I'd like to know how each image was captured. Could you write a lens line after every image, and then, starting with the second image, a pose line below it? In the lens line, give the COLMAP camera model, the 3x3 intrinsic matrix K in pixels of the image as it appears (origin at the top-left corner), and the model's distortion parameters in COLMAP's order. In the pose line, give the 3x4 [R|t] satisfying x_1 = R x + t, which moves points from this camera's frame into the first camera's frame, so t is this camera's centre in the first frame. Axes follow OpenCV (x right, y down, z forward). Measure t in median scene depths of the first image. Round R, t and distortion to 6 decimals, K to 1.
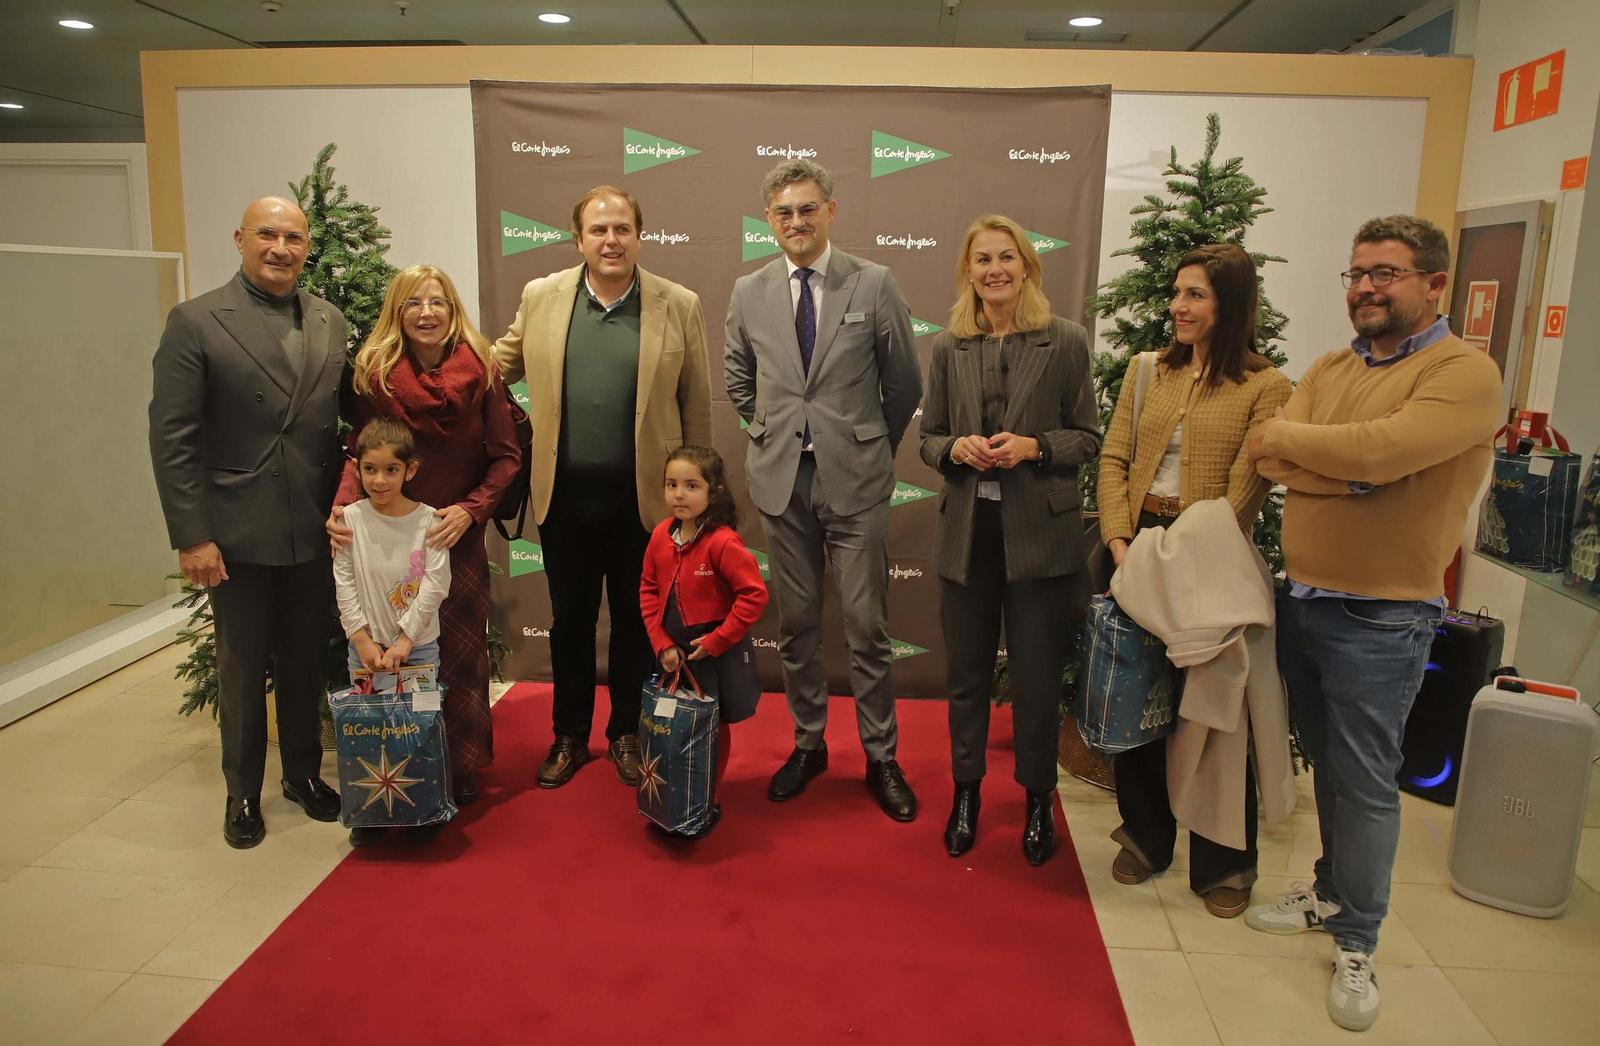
lens RADIAL K [[1111.3, 0, 796.8], [0, 1111.3, 520.1], [0, 0, 1]] dist [-0.070223, 0.030037]
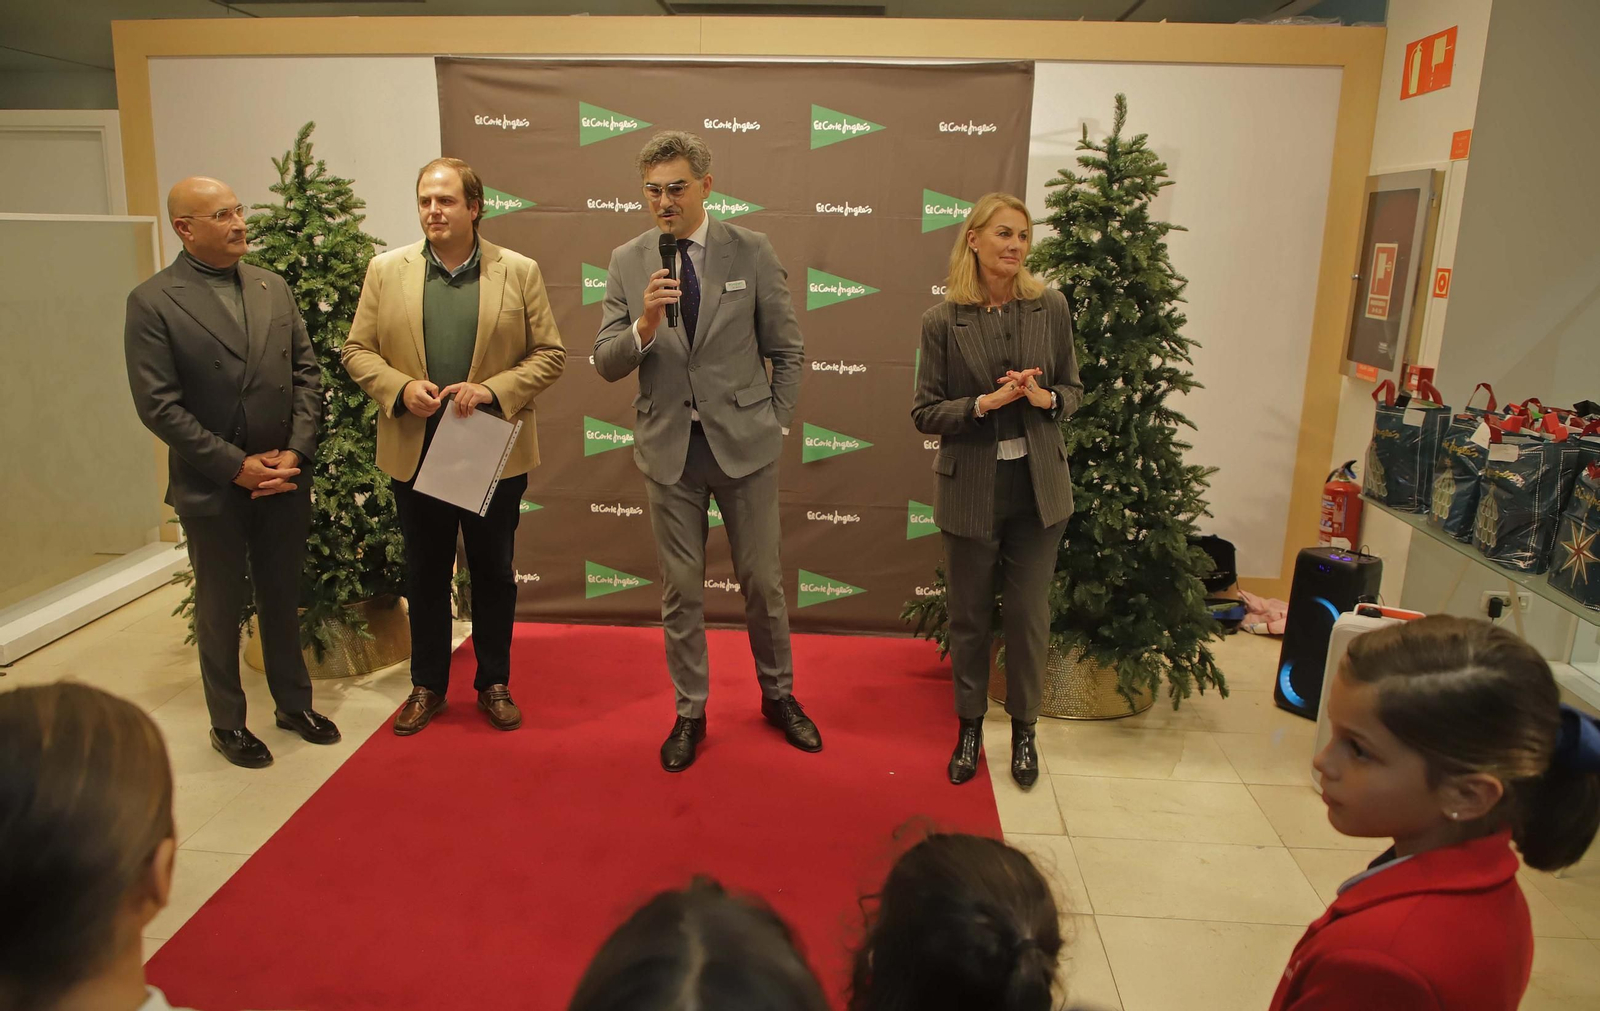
lens RADIAL K [[1176.8, 0, 751.3], [0, 1176.8, 534.5], [0, 0, 1]] dist [-0.045786, 0.009351]
pose [[0.999982, -0.001791, -0.005672, 0.017102], [0.002060, 0.998854, 0.047827, 0.010332], [0.005580, -0.047838, 0.998840, -0.170400]]
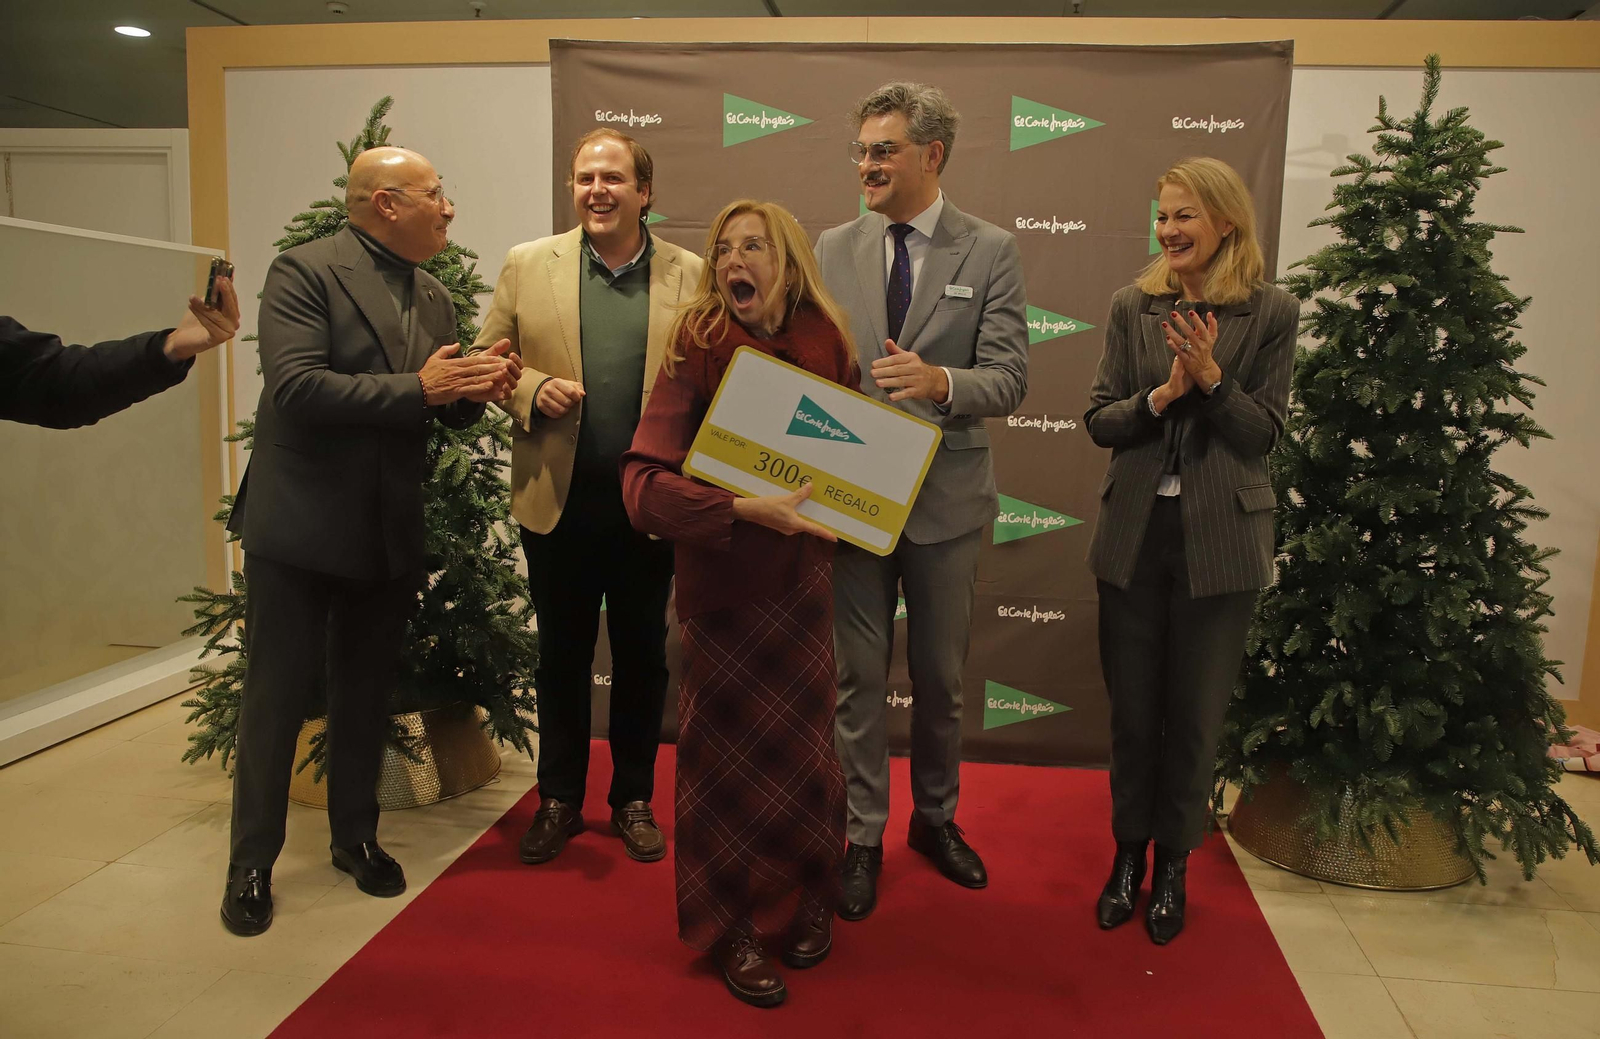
lens RADIAL K [[1152.0, 0, 838.5], [0, 1152.0, 533.2], [0, 0, 1]] dist [-0.067202, 0.033674]
pose [[0.999419, 0.011465, -0.032089, -0.037710], [-0.013276, 0.998297, -0.056806, 0.044020], [0.031384, 0.057199, 0.997869, 0.137473]]
